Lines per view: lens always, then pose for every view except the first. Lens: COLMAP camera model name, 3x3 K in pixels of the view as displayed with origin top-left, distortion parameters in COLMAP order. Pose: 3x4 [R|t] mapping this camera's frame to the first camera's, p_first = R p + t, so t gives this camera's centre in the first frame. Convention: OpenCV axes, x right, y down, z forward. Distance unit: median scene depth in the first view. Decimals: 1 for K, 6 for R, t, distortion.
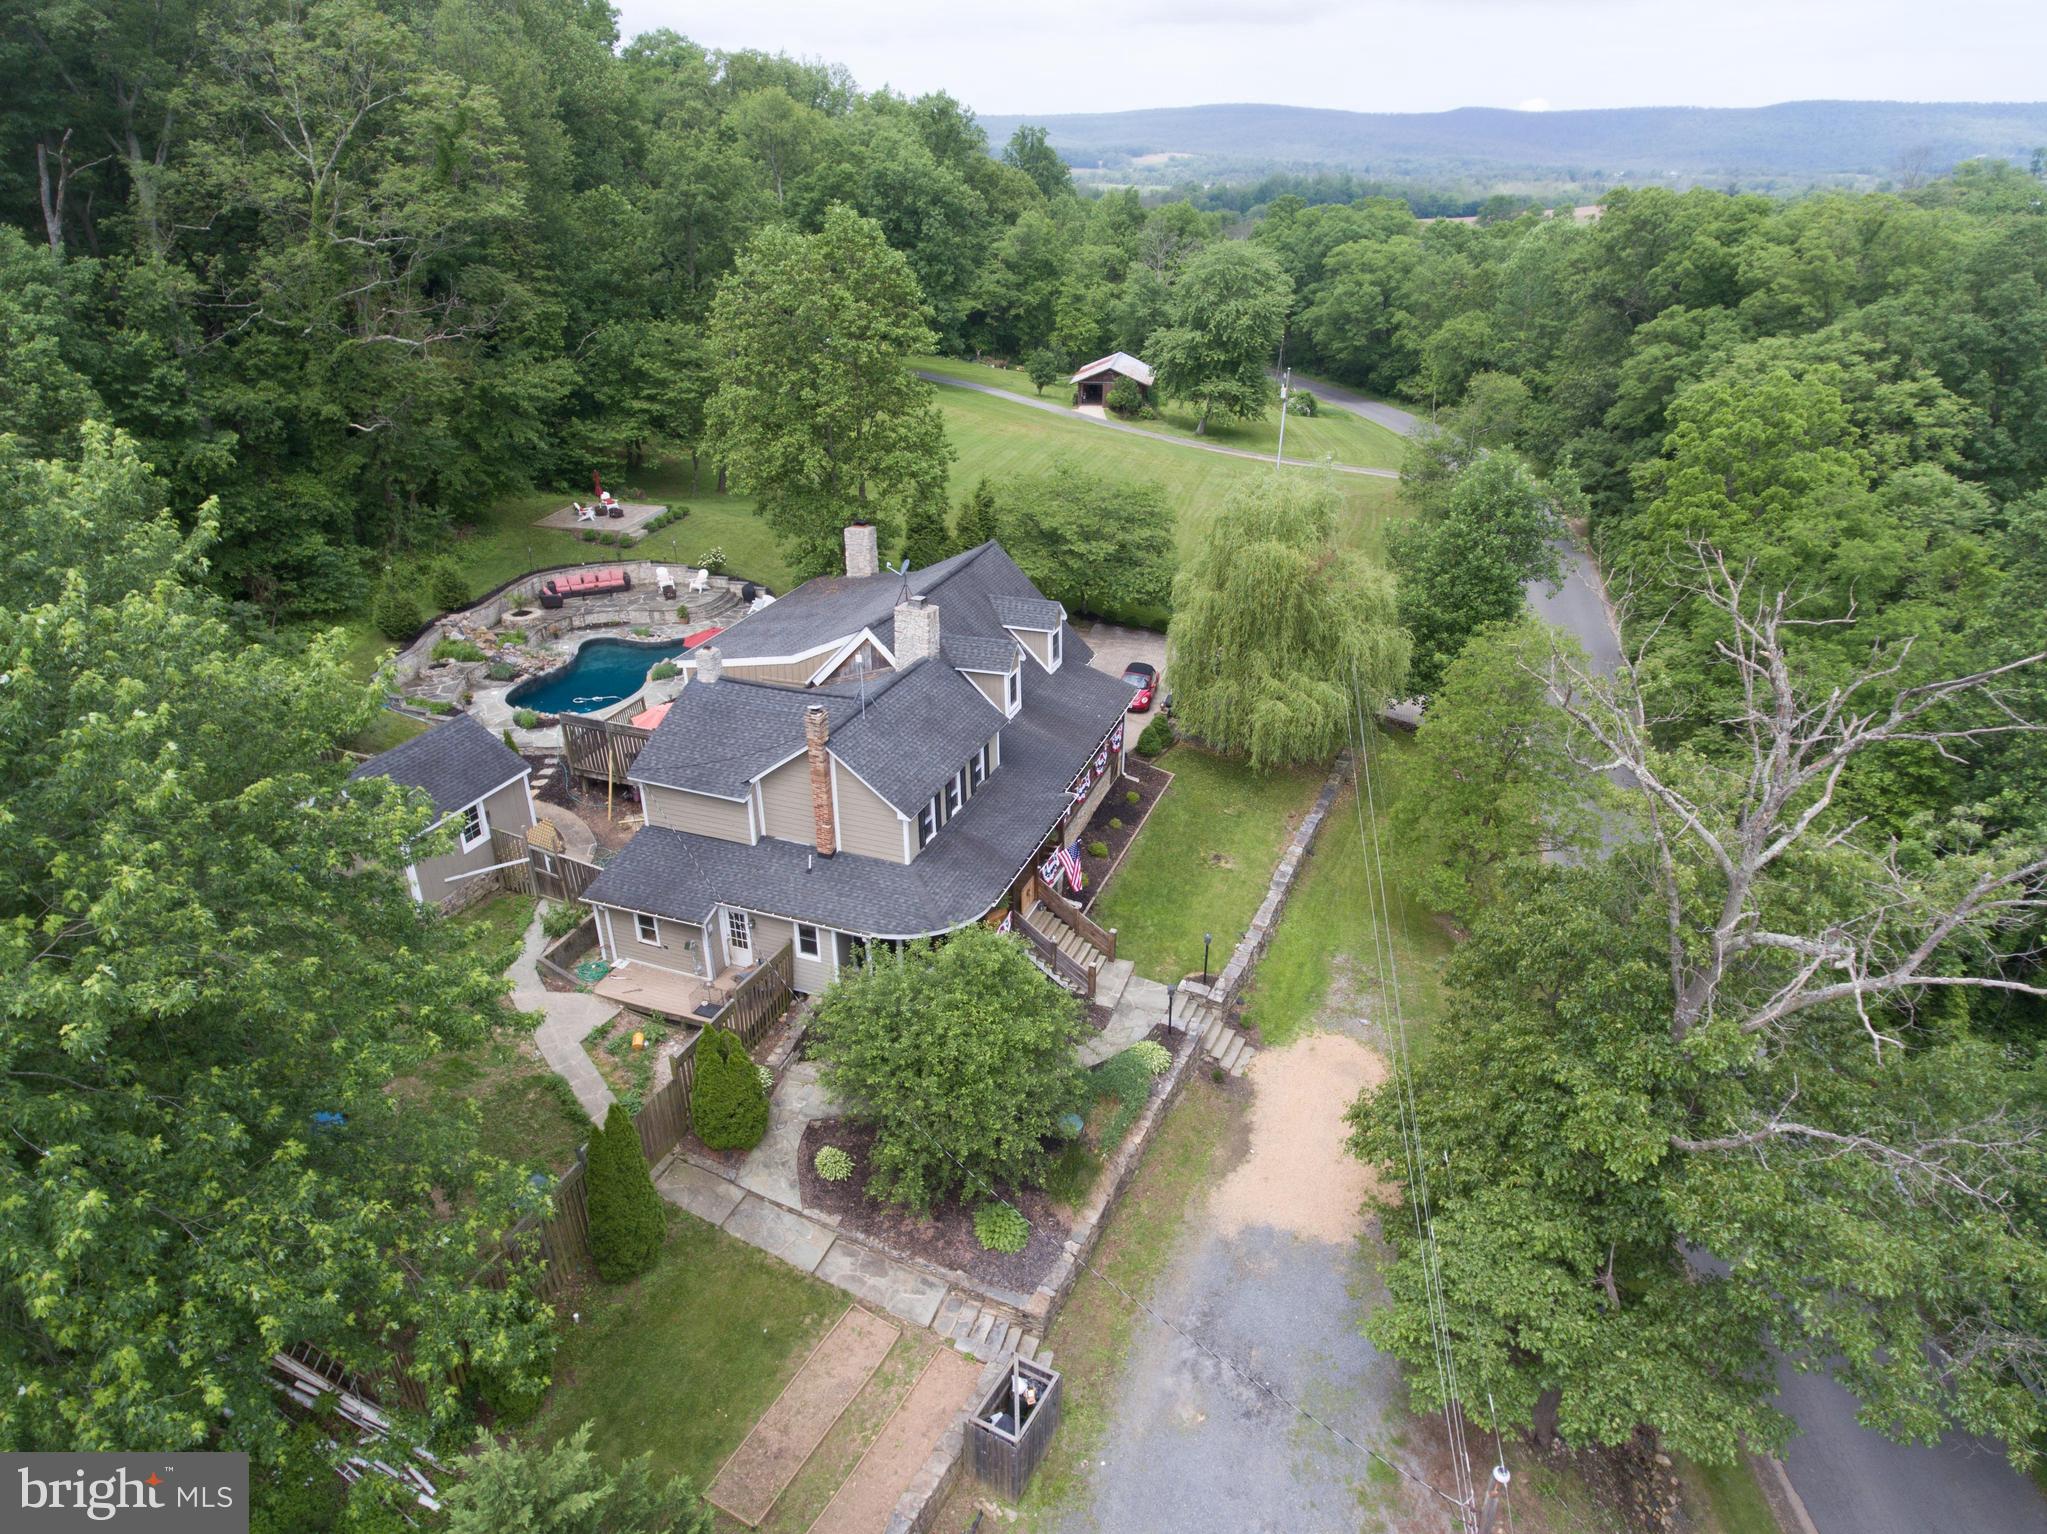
lens RADIAL K [[1185.8, 0, 1023.5], [0, 1185.8, 767.0], [0, 0, 1]] dist [0.000887, -0.000097]
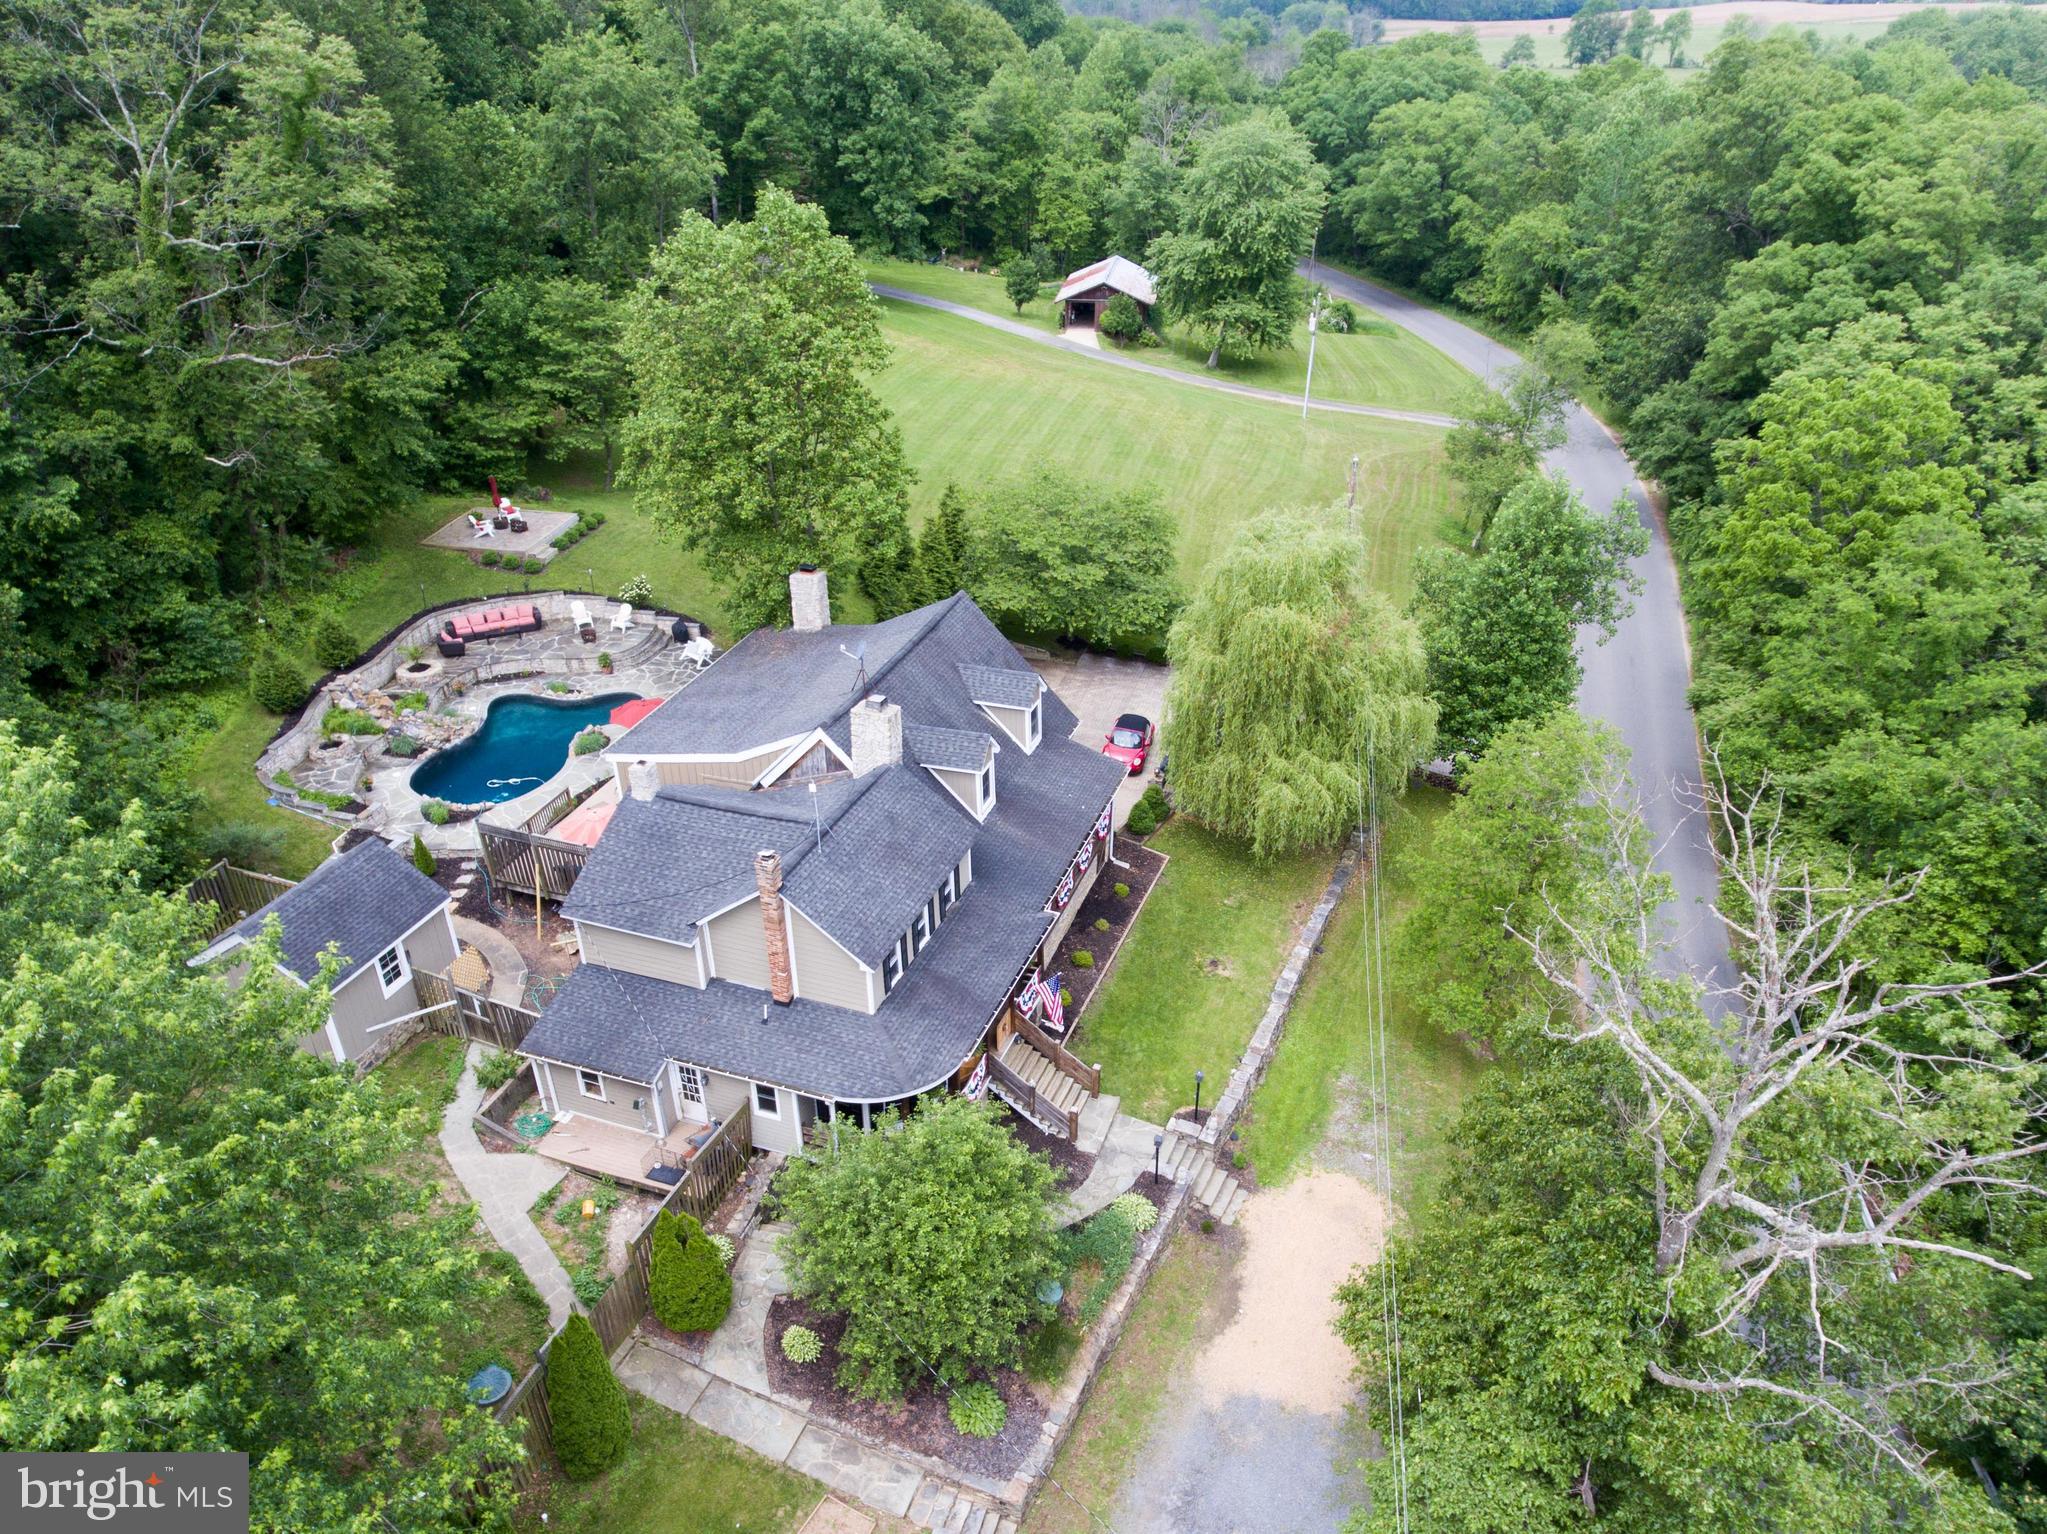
lens RADIAL K [[1400.6, 0, 1021.1], [0, 1400.6, 903.3], [0, 0, 1]] dist [0.000709, 0.000129]
pose [[0.999911, -0.008905, 0.009961, 0.005625], [0.007525, 0.991363, 0.130928, -0.103252], [-0.011041, -0.130841, 0.991342, -0.047912]]
